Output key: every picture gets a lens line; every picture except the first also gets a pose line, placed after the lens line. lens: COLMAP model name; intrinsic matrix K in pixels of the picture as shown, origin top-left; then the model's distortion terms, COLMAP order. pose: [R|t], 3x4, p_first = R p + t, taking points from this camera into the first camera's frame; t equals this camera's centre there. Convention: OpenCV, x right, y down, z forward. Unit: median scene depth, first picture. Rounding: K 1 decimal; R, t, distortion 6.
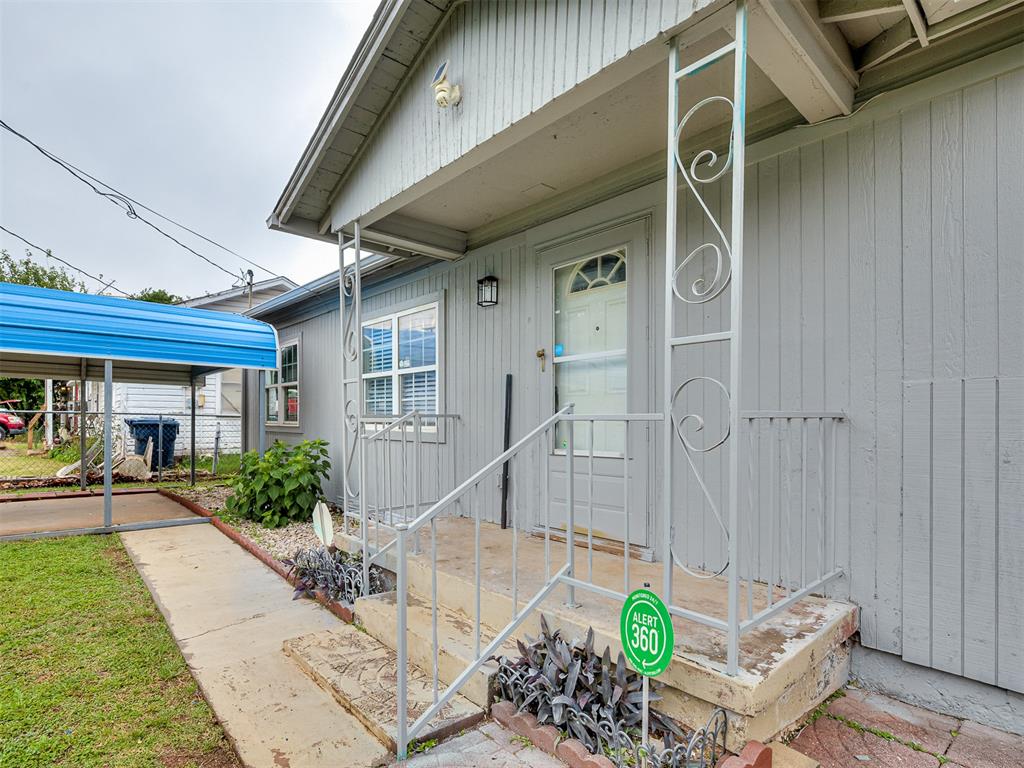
lens RADIAL K [[527.9, 0, 493.8], [0, 527.9, 415.9], [0, 0, 1]] dist [-0.003972, -0.000527]
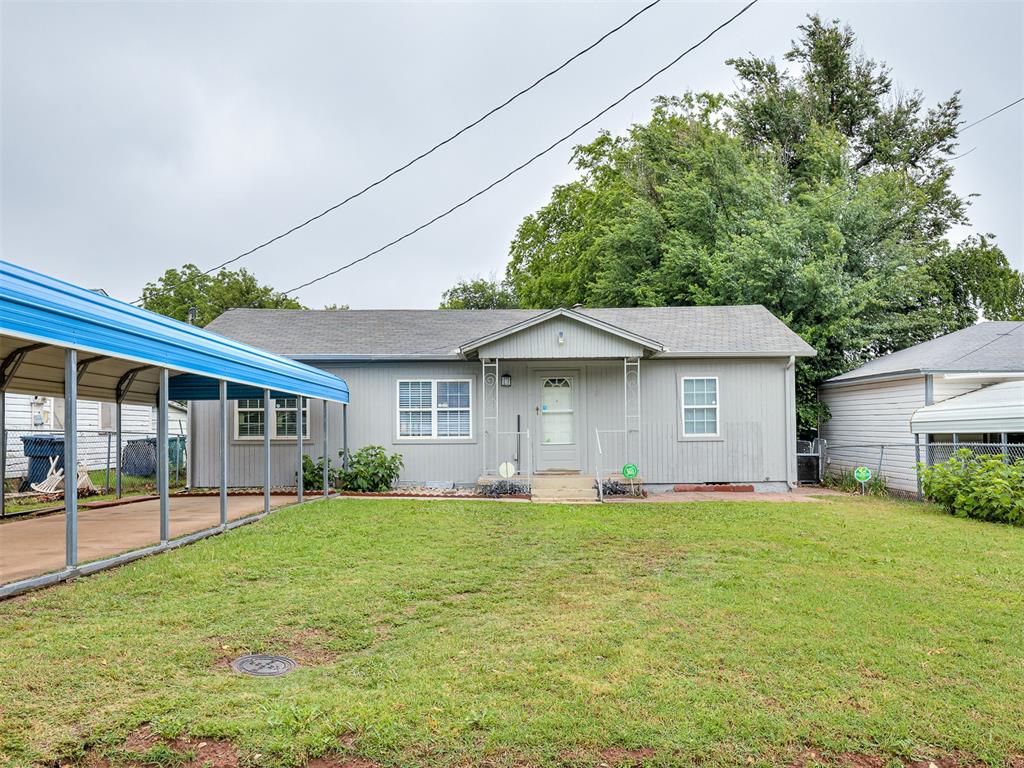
lens RADIAL K [[689.2, 0, 512.0], [0, 689.2, 384.0], [0, 0, 1]] dist [0.001316, -0.000917]
pose [[0.667495, 0.049825, 0.742946, -2.770938], [0.004308, 0.997484, -0.070766, 0.010575], [-0.744602, 0.050436, 0.665601, -1.353073]]
